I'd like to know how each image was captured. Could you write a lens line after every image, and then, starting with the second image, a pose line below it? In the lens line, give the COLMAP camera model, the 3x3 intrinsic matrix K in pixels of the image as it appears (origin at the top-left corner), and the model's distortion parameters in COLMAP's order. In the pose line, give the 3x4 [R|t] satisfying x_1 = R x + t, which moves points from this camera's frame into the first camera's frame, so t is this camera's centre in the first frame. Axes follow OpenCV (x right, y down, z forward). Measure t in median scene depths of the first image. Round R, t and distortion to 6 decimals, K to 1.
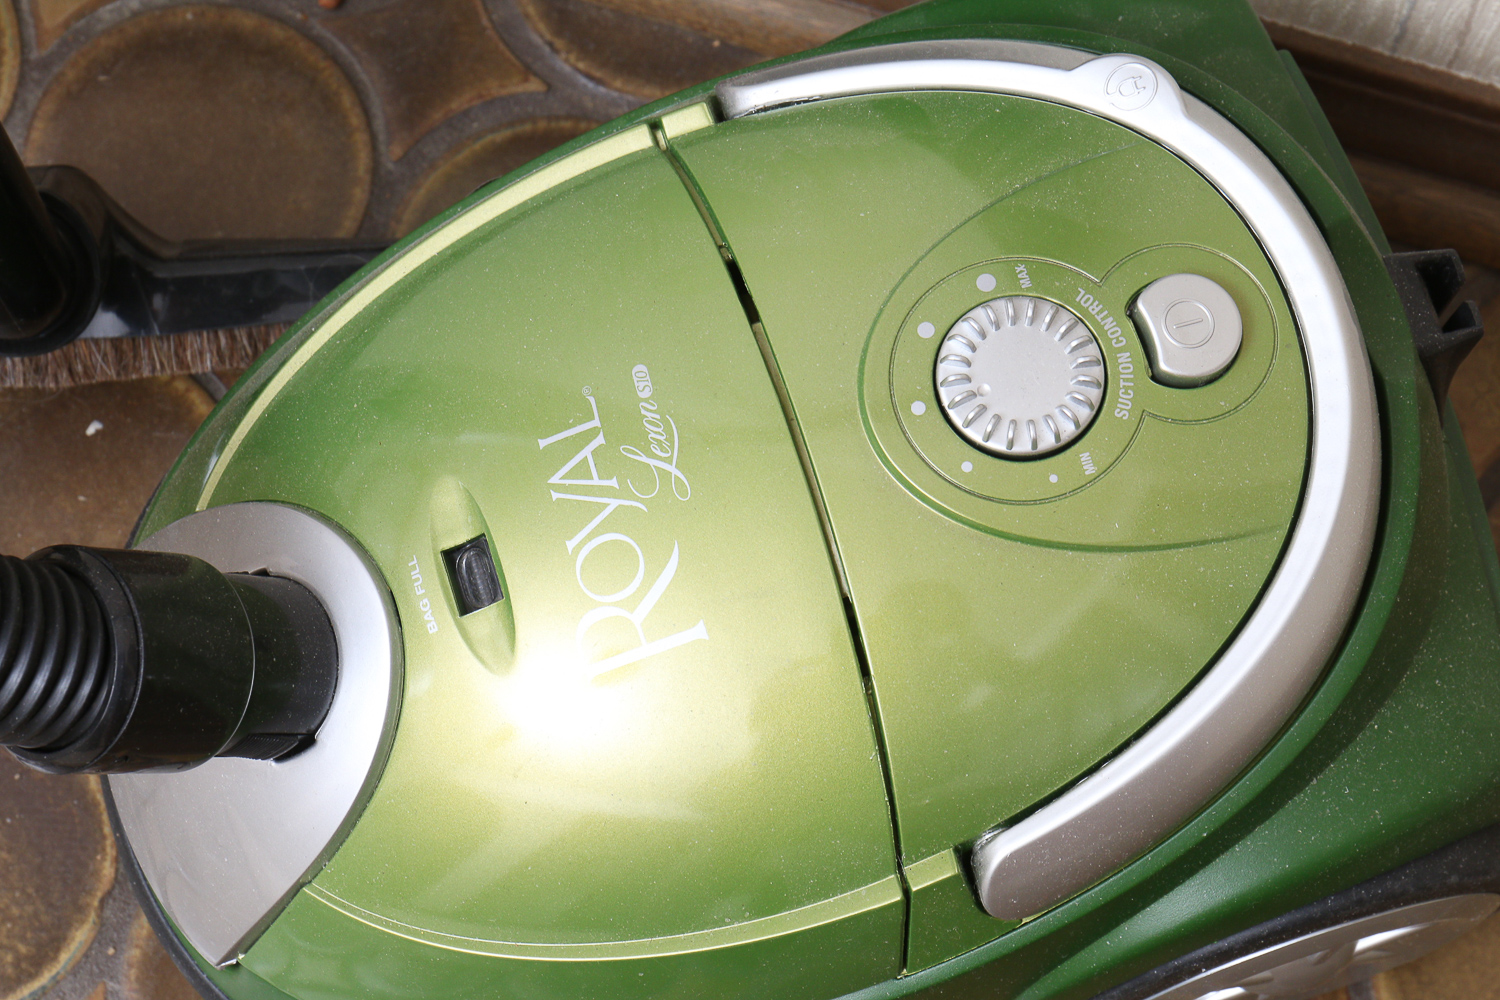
lens RADIAL K [[4104.9, 0, 756.1], [0, 4104.9, 500.6], [0, 0, 1]] dist [0.118230, 0.000000]
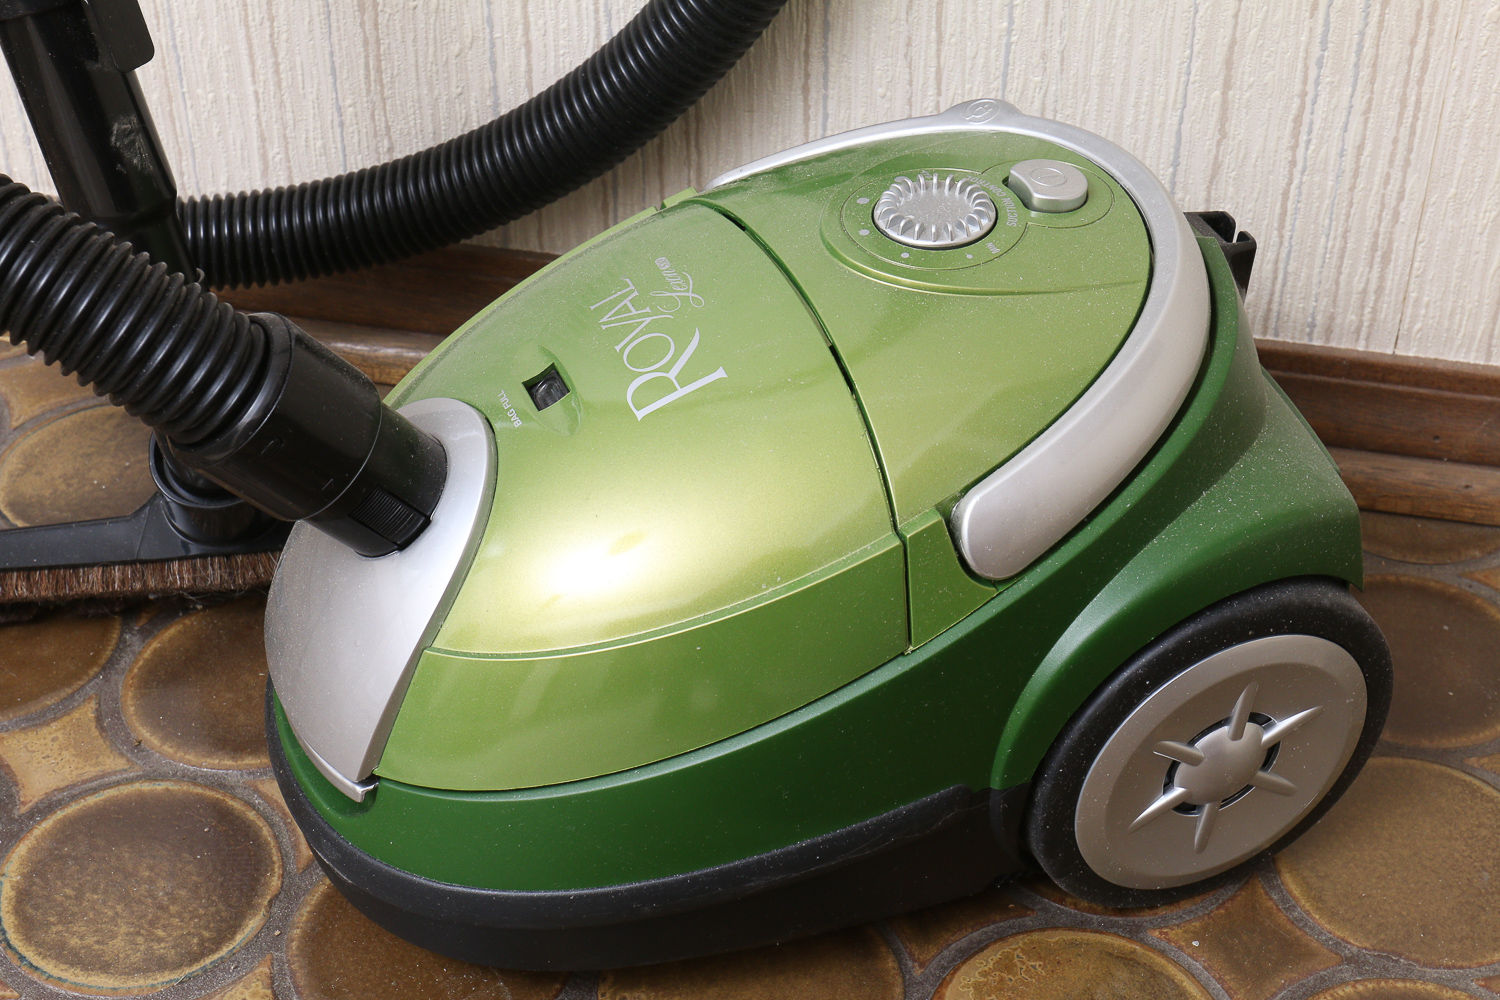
lens RADIAL K [[2377.6, 0, 750.2], [0, 2377.6, 499.5], [0, 0, 1]] dist [-0.049704, 0.000000]
pose [[0.995241, -0.085317, 0.047073, -0.040901], [0.096849, 0.812955, -0.574217, 0.472608], [0.010723, 0.576043, 0.817349, 0.378931]]
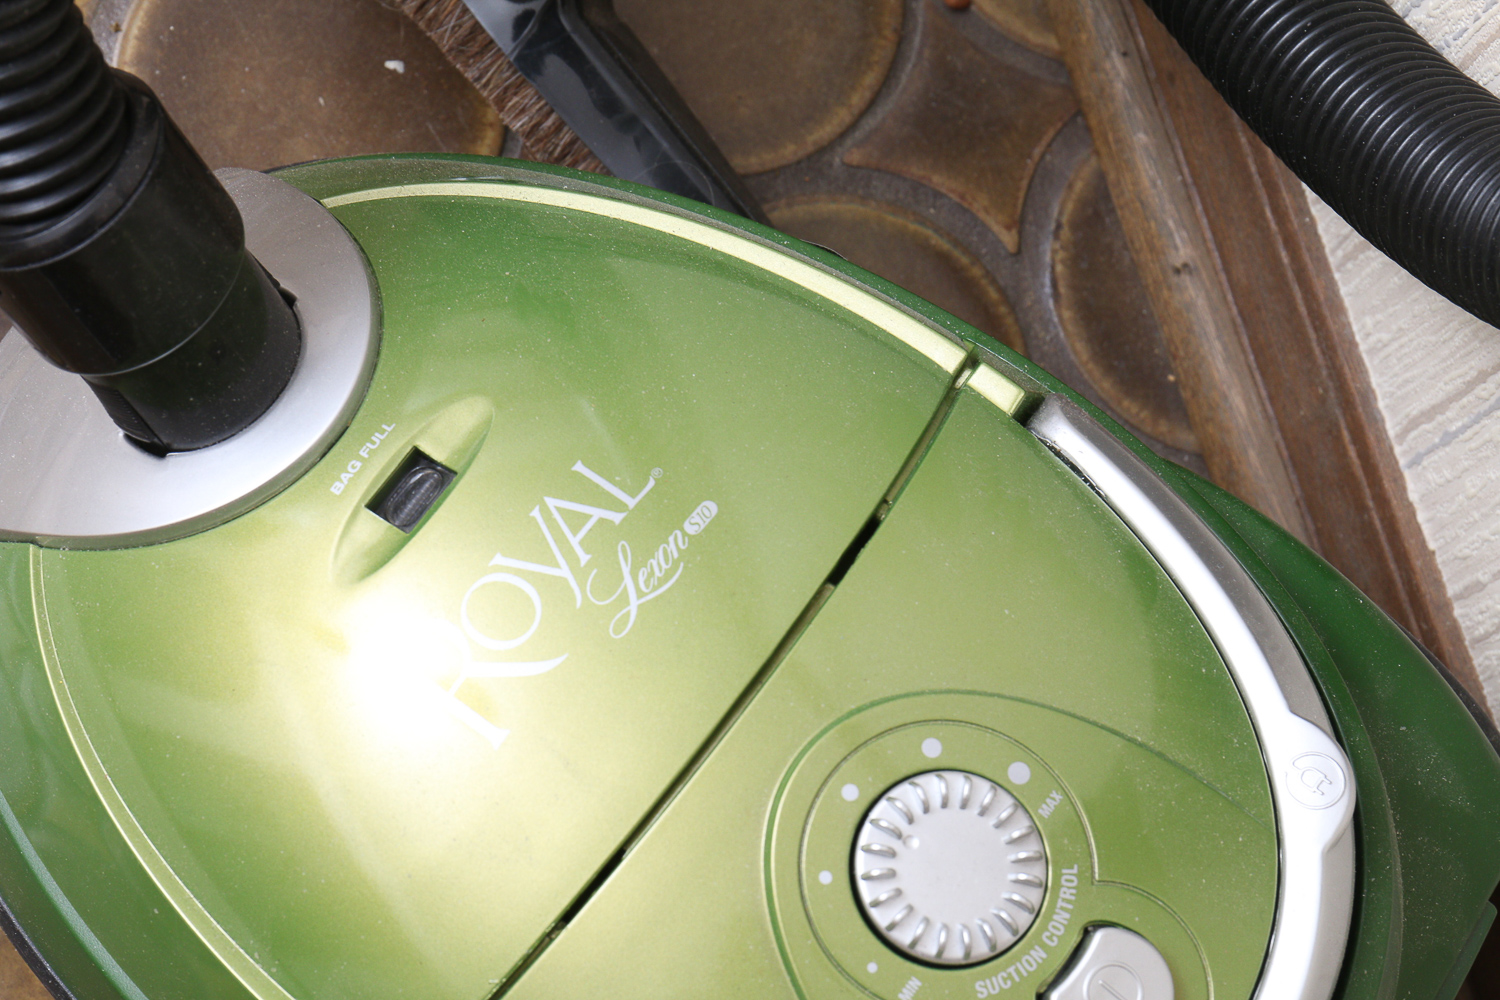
lens RADIAL K [[4512.6, 0, 744.3], [0, 4512.6, 497.2], [0, 0, 1]] dist [0.088392, 0.000000]
pose [[0.576878, 0.809323, -0.110495, 0.076665], [-0.810363, 0.584039, 0.047024, -0.080623], [0.102591, 0.062413, 0.992764, 0.045665]]
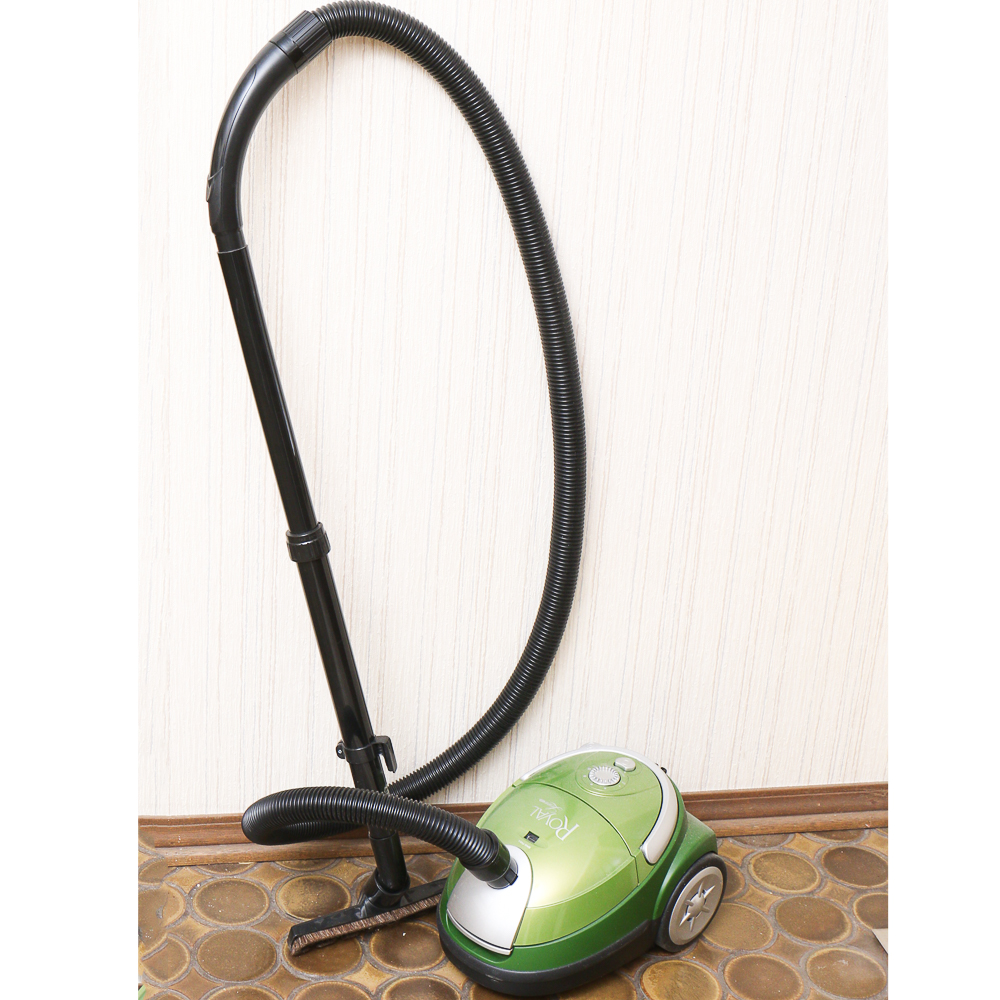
lens RADIAL K [[1476.7, 0, 499.5], [0, 1476.7, 499.5], [0, 0, 1]] dist [-0.039528, 0.000000]
pose [[0.892542, -0.159320, 0.421883, -0.786752], [0.425898, 0.605344, -0.672435, 0.950781], [-0.148252, 0.779856, 0.608149, -0.437460]]
